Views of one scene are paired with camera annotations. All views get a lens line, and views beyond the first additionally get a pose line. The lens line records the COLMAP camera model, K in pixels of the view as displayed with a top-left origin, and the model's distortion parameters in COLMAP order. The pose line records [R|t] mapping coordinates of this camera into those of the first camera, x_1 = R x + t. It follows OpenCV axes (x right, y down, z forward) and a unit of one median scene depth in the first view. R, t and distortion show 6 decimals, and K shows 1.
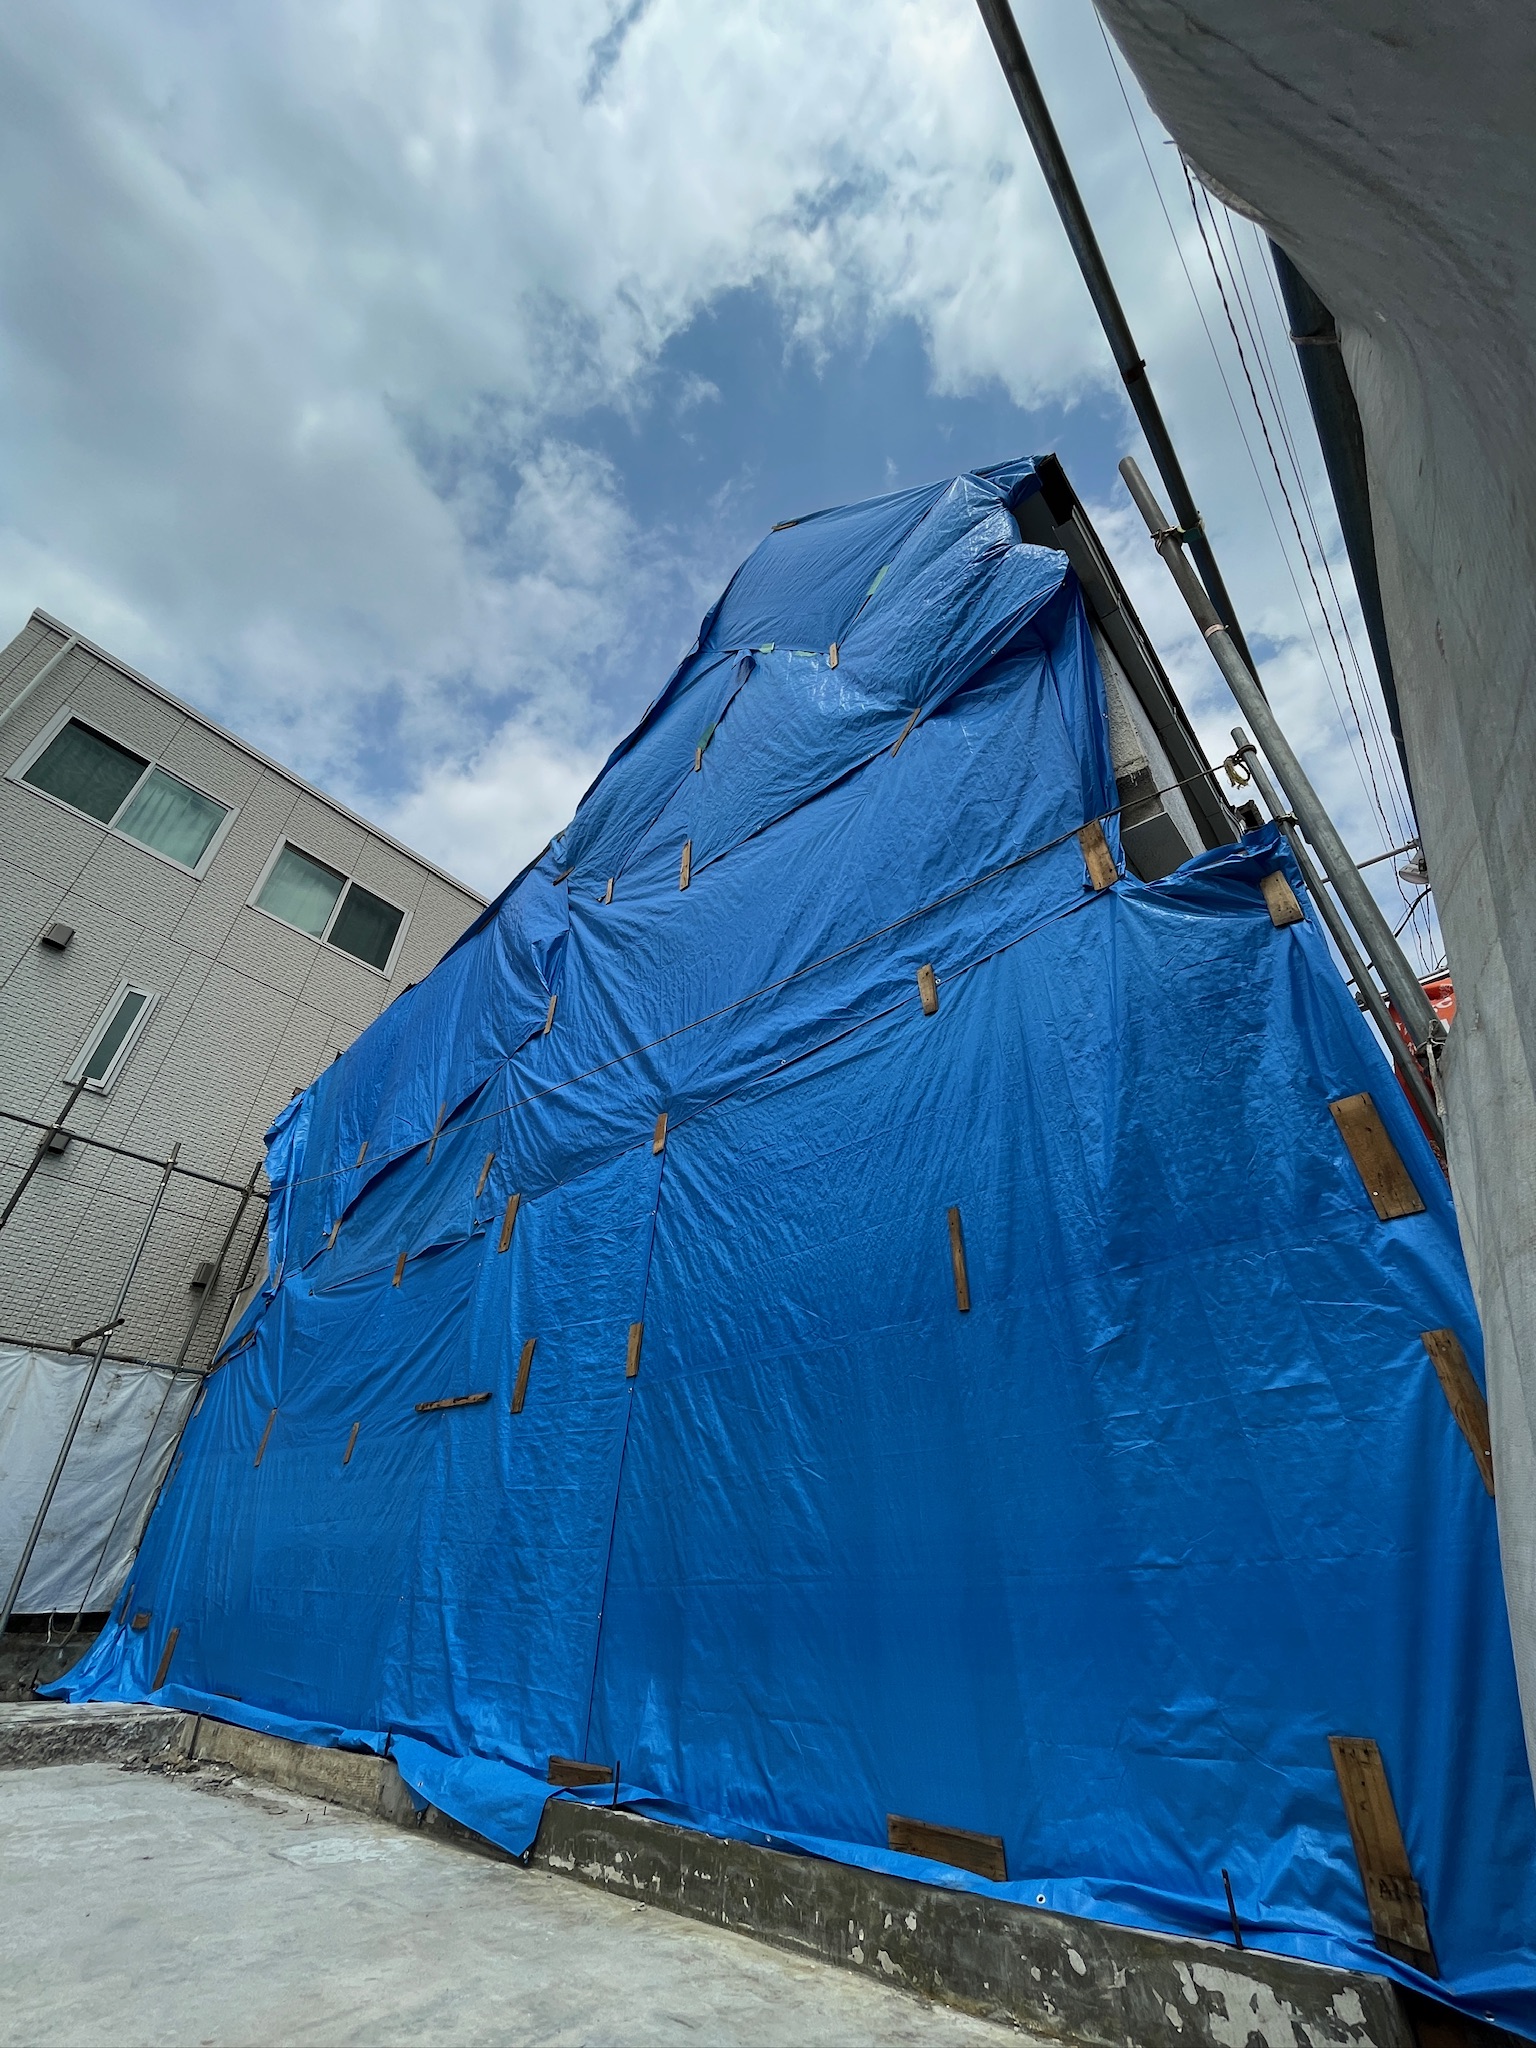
lens RADIAL K [[822.7, 0, 768.0], [0, 822.7, 1024.0], [0, 0, 1]] dist [0.002272, 0.000160]
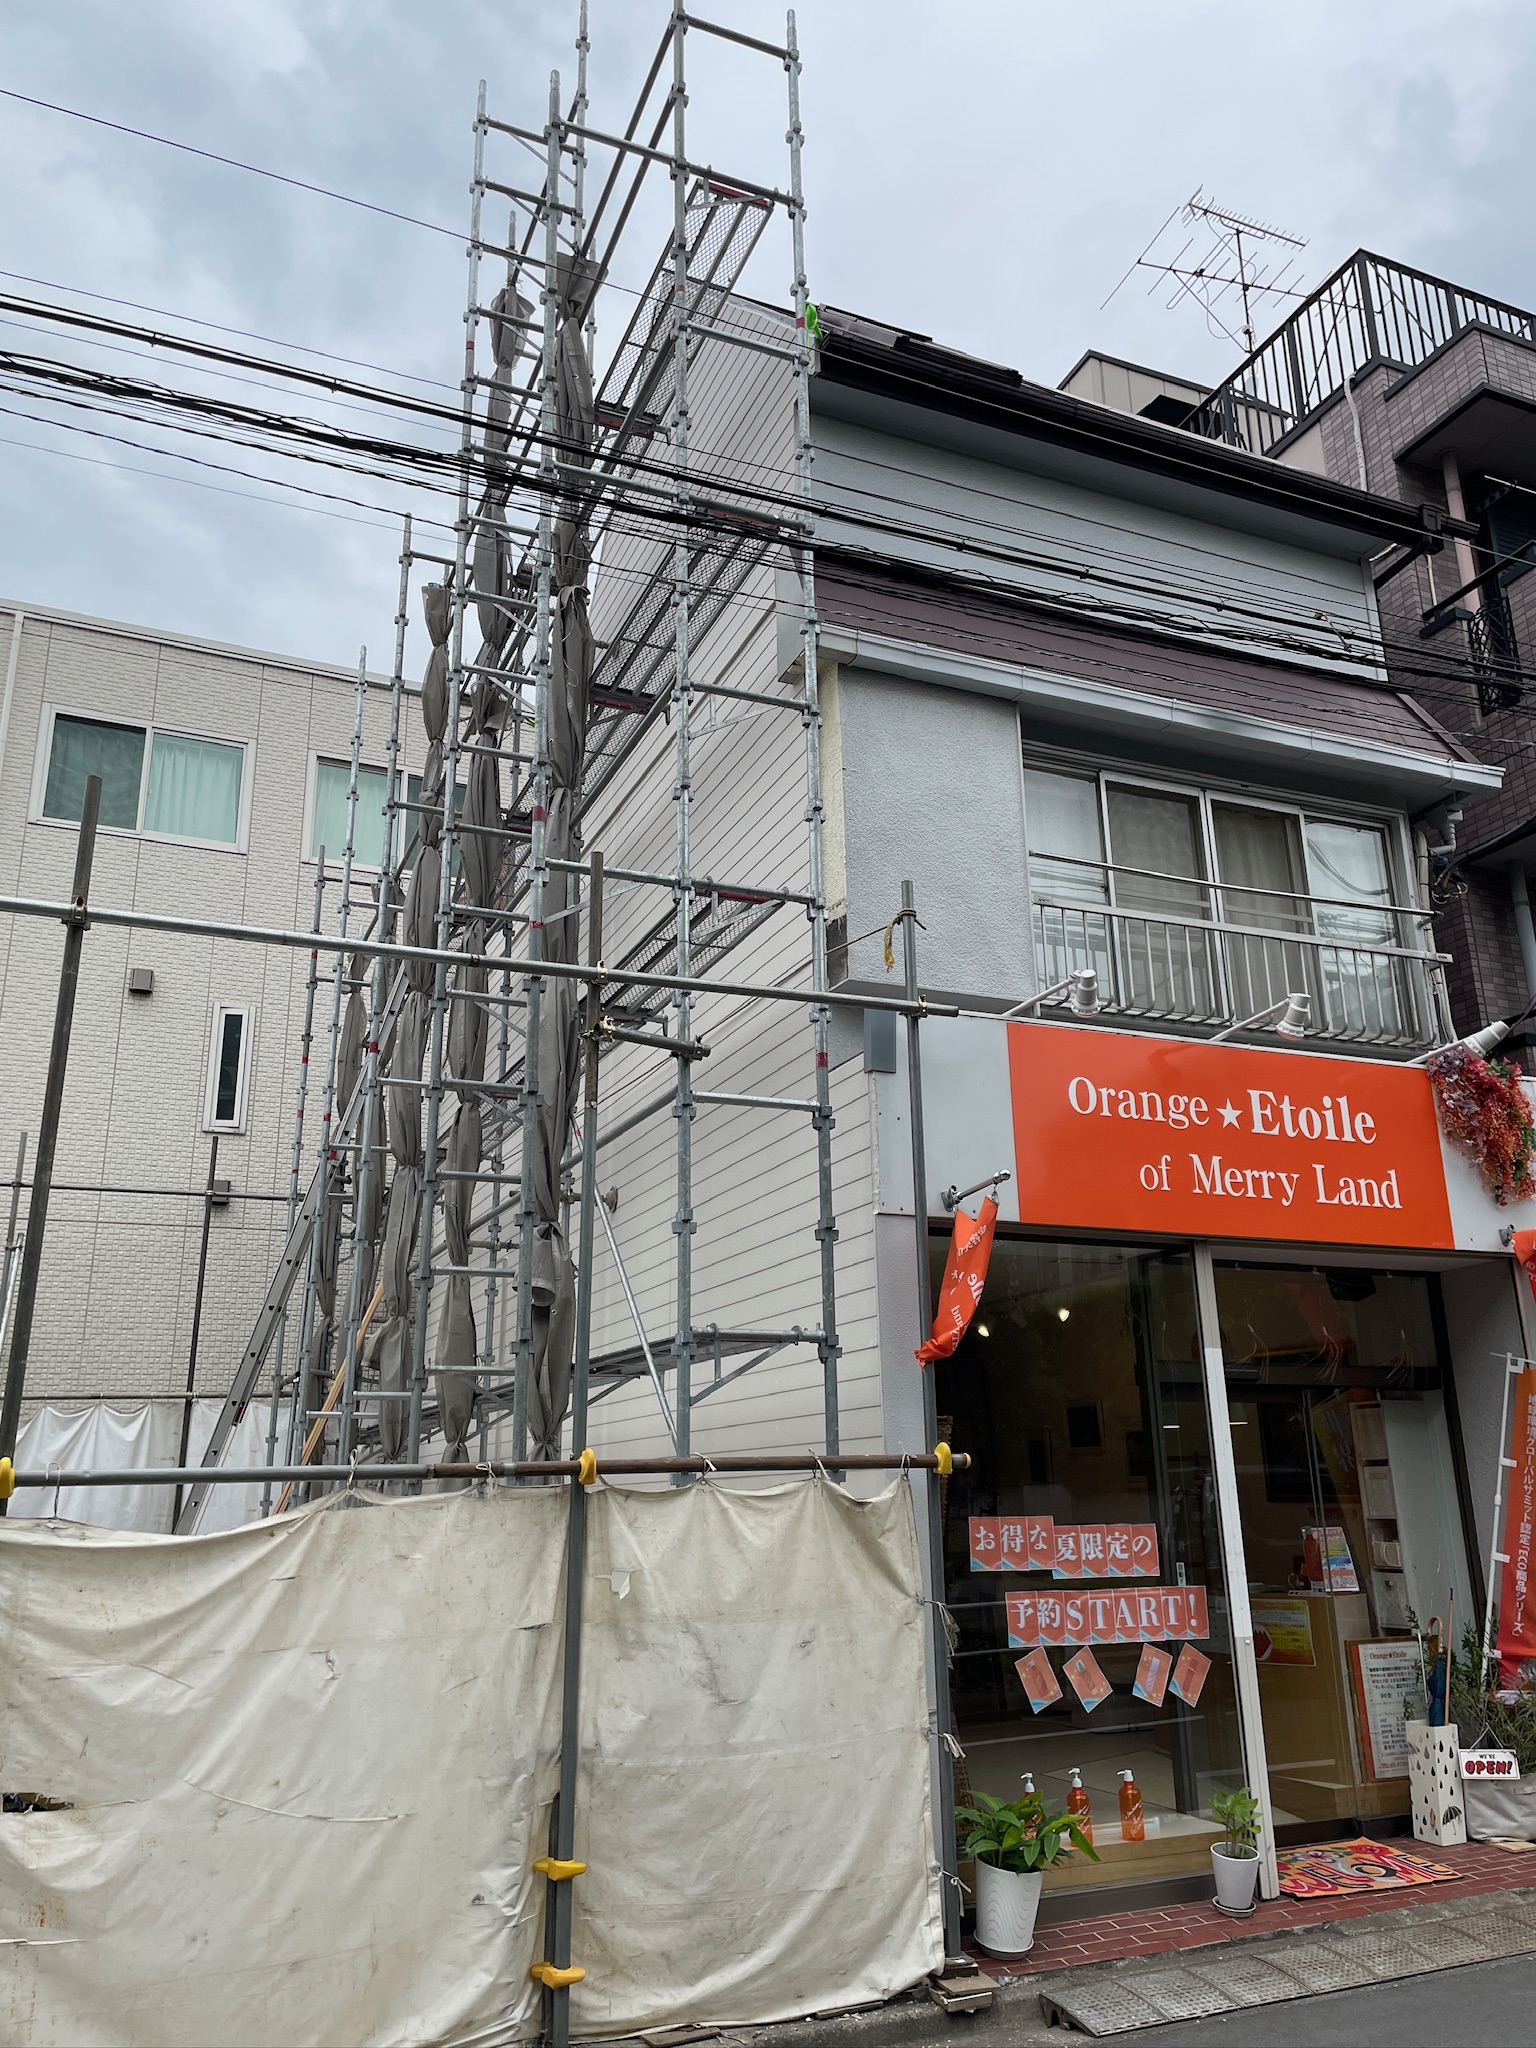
lens RADIAL K [[1555.3, 0, 768.0], [0, 1555.3, 1024.0], [0, 0, 1]] dist [-0.003854, -0.004877]
pose [[0.899650, -0.162310, -0.405321, 0.733447], [0.282895, 0.923806, 0.257978, -0.478445], [0.332566, -0.346753, 0.877019, -0.490260]]
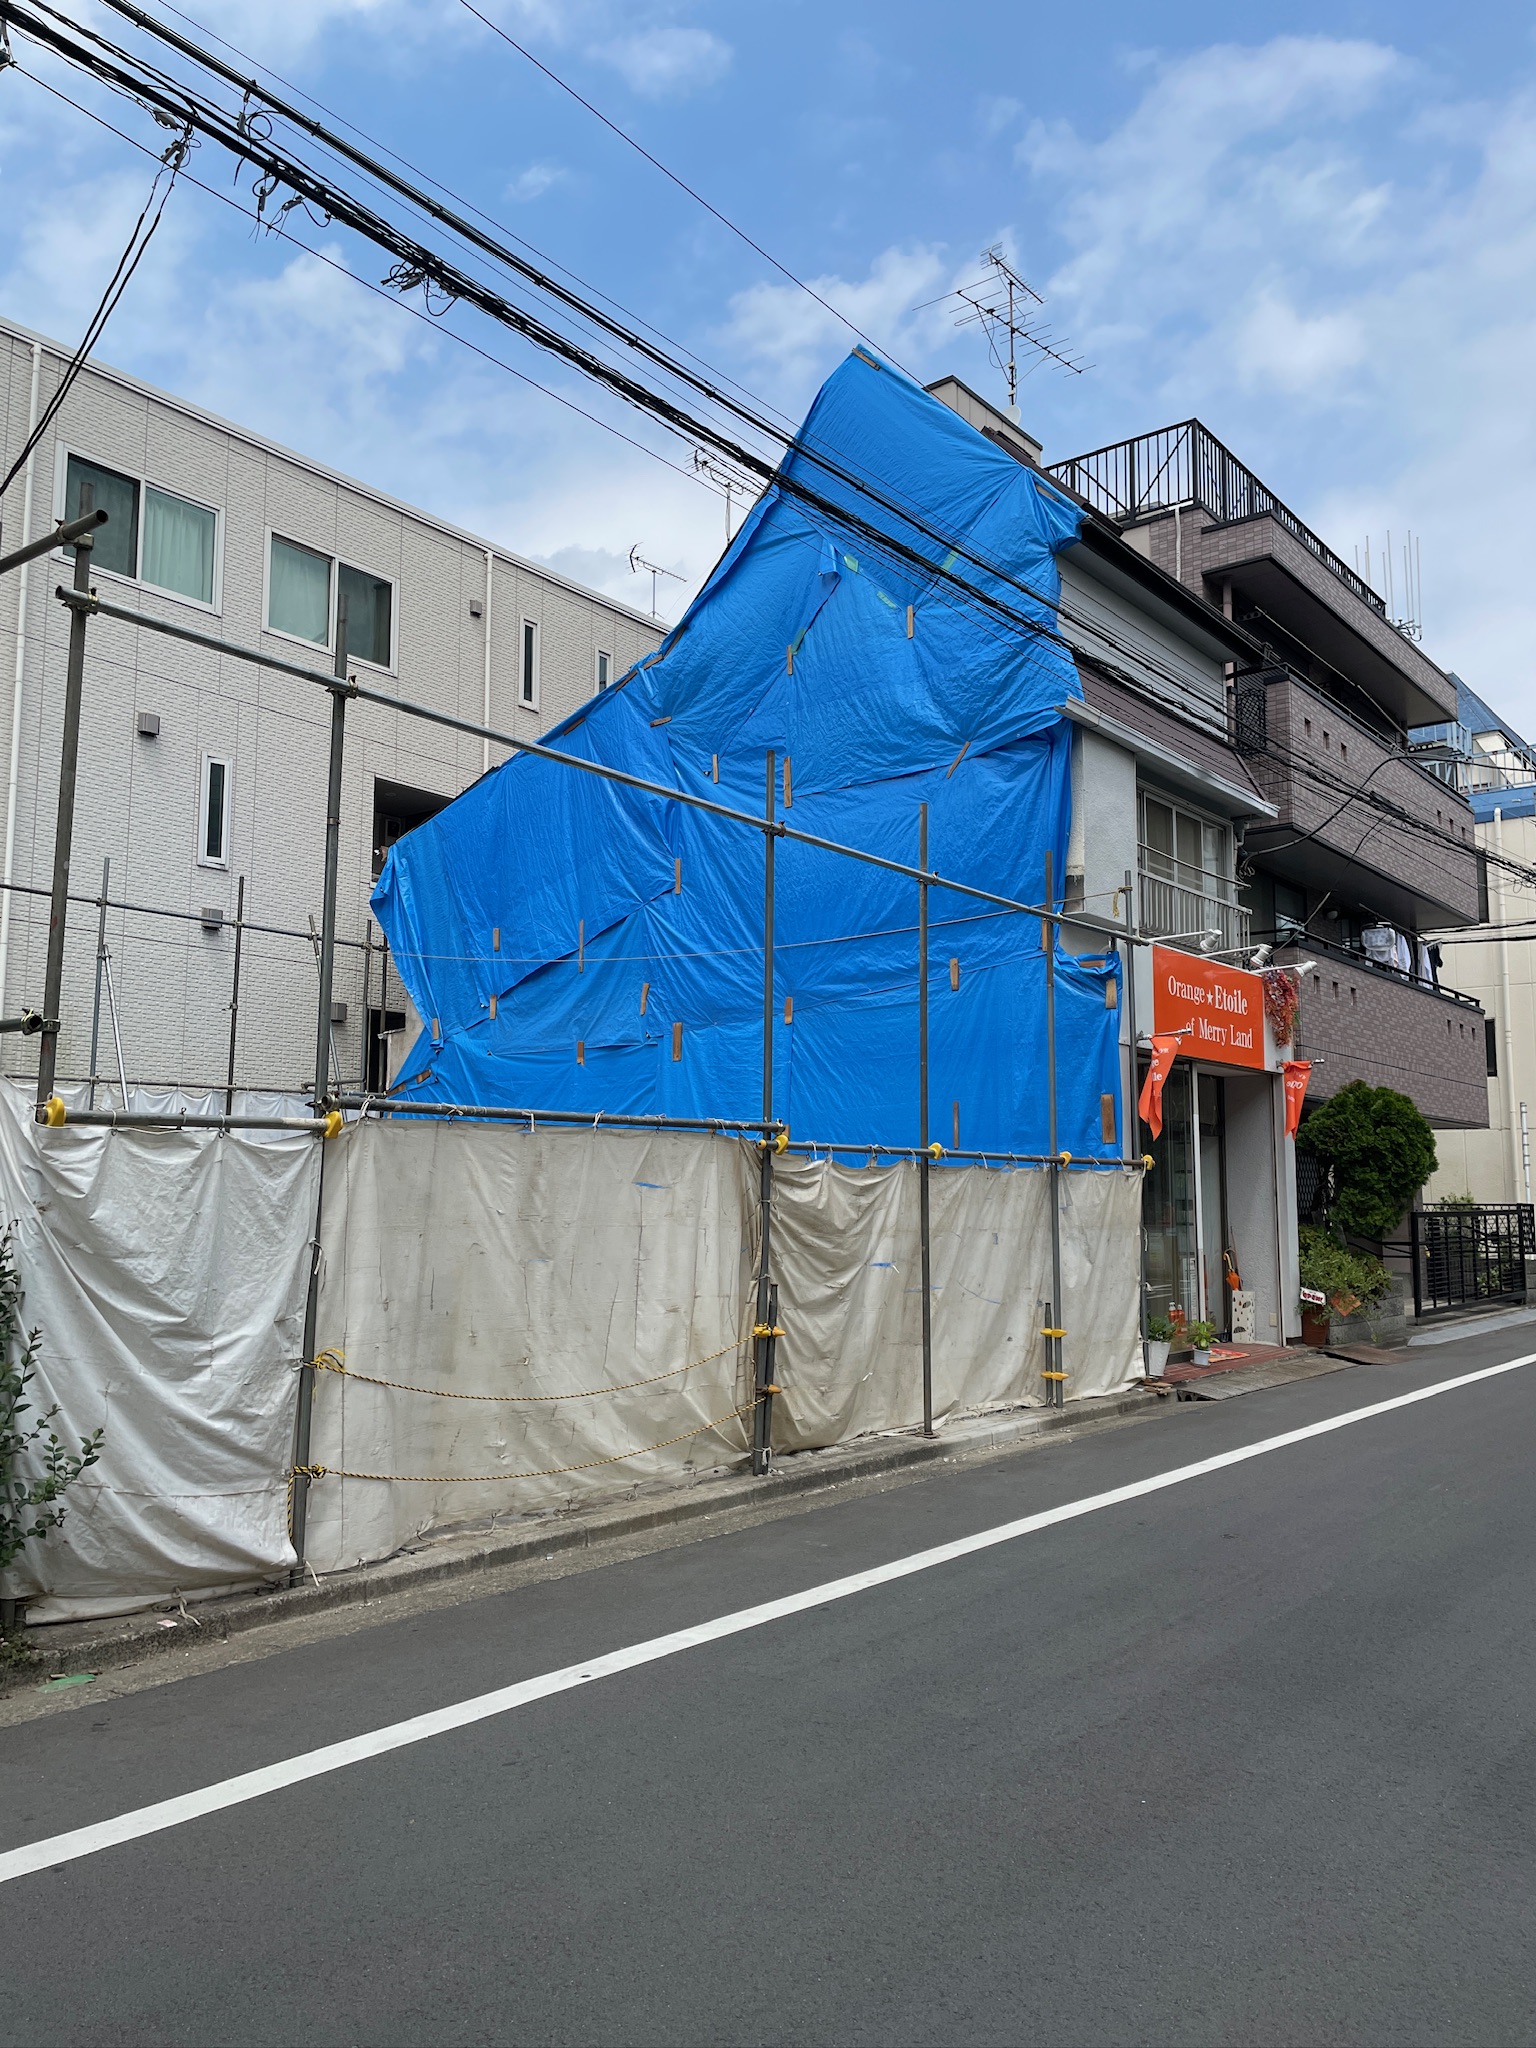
lens RADIAL K [[1555.3, 0, 768.0], [0, 1555.3, 1024.0], [0, 0, 1]] dist [-0.003854, -0.004877]
pose [[0.999057, -0.010241, 0.042196, -0.256713], [-0.011652, 0.872910, 0.487743, -1.138824], [-0.041828, -0.487775, 0.871967, -1.429507]]
